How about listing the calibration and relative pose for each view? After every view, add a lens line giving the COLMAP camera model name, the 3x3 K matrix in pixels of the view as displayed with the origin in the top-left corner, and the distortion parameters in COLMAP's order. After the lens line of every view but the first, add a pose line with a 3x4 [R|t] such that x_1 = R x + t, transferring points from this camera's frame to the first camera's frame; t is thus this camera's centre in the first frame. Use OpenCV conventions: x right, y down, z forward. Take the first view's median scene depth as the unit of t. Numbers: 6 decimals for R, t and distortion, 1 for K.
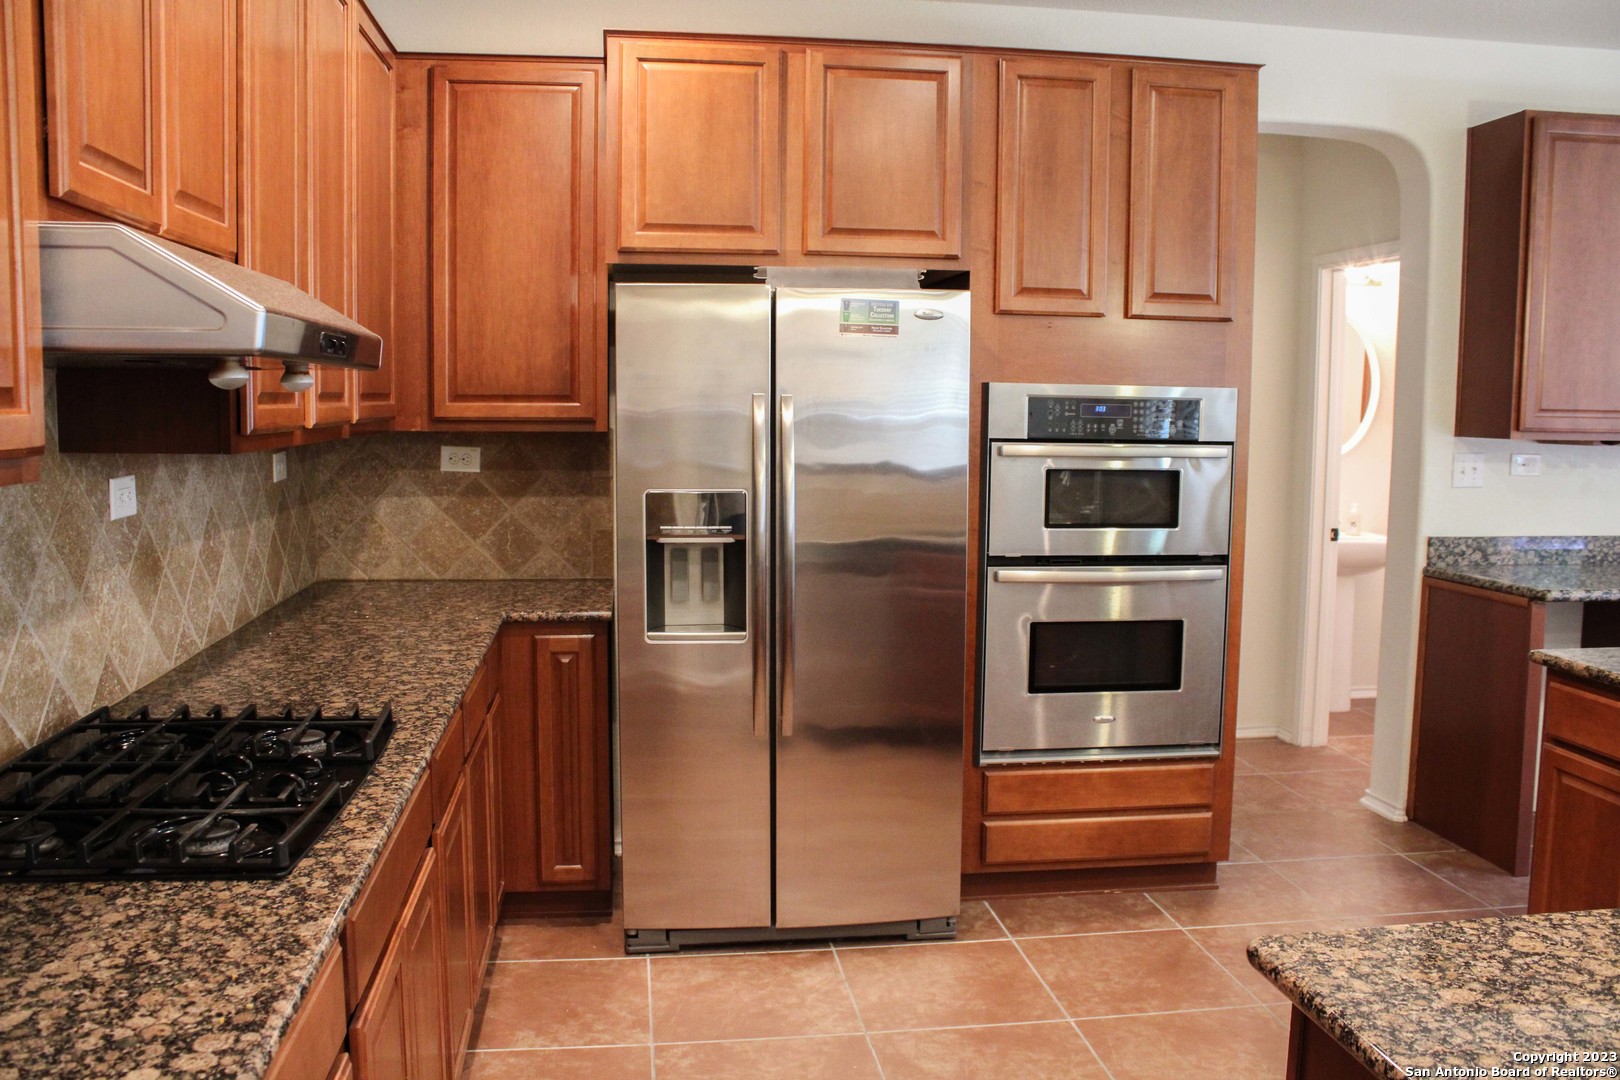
lens RADIAL K [[1343.4, 0, 804.2], [0, 1343.4, 542.4], [0, 0, 1]] dist [-0.166645, 0.144626]
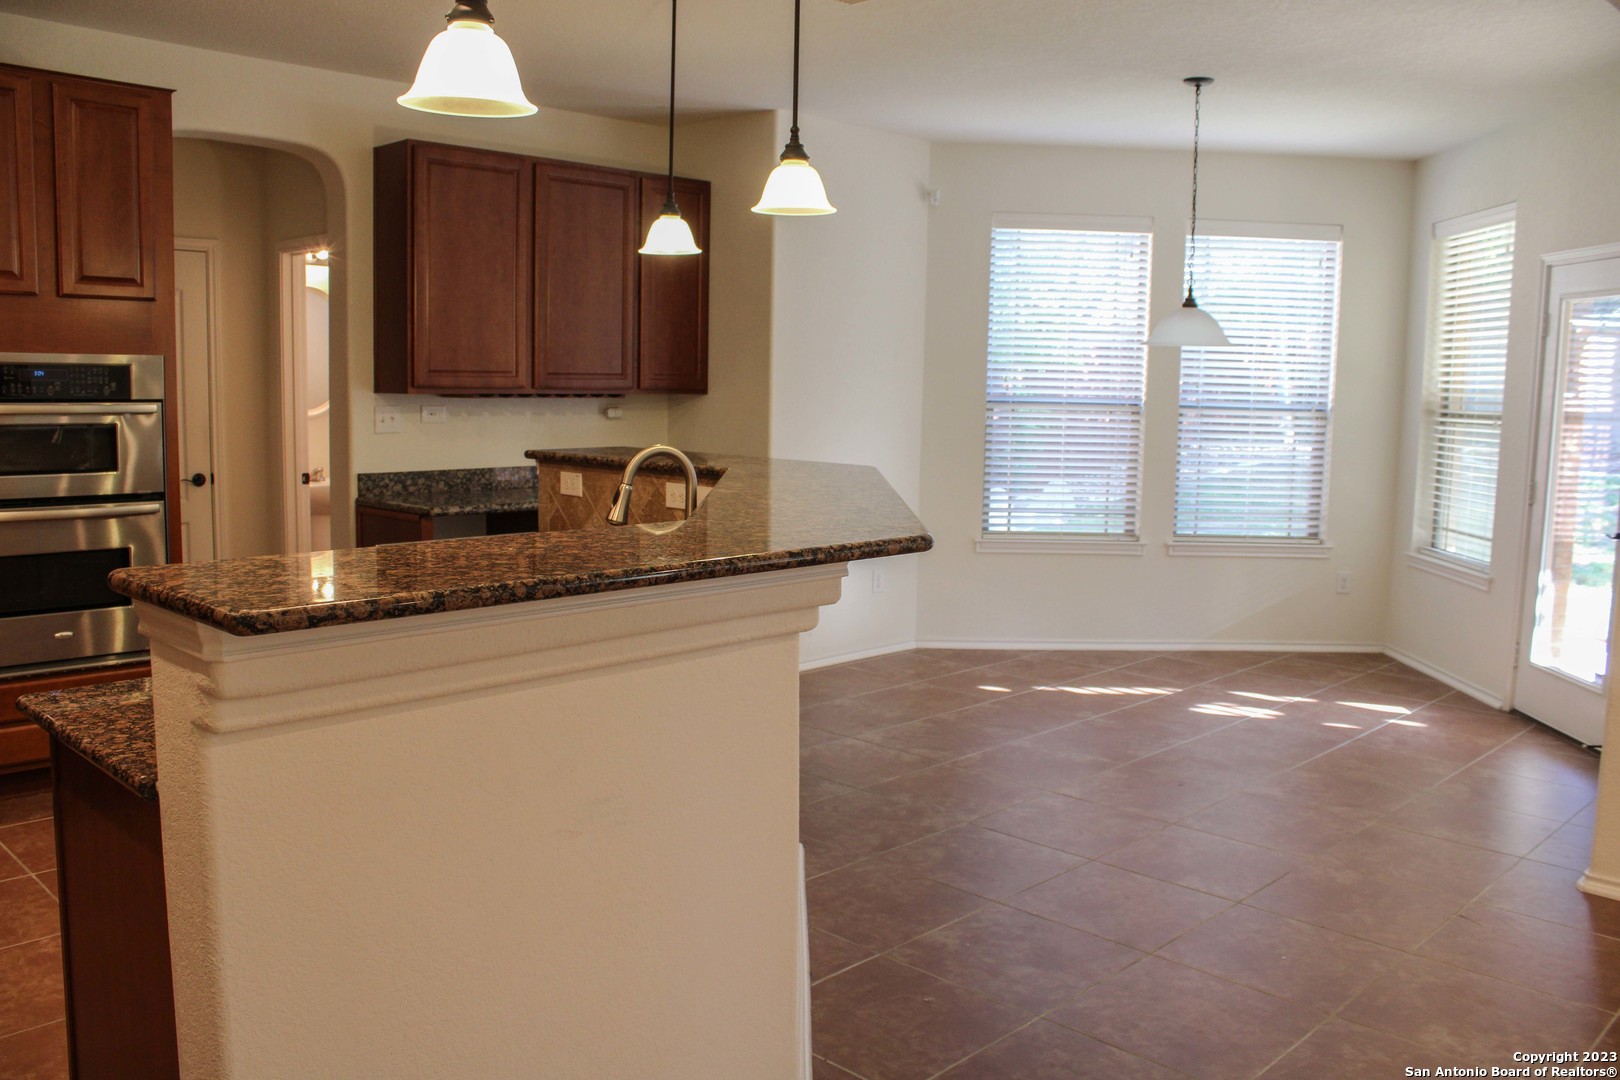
lens RADIAL K [[1343.4, 0, 804.2], [0, 1343.4, 542.4], [0, 0, 1]] dist [-0.166645, 0.144626]
pose [[0.792376, -0.066800, 0.606365, 0.055064], [0.050886, 0.997760, 0.043422, 0.032647], [-0.607907, -0.003551, 0.794000, -0.304500]]
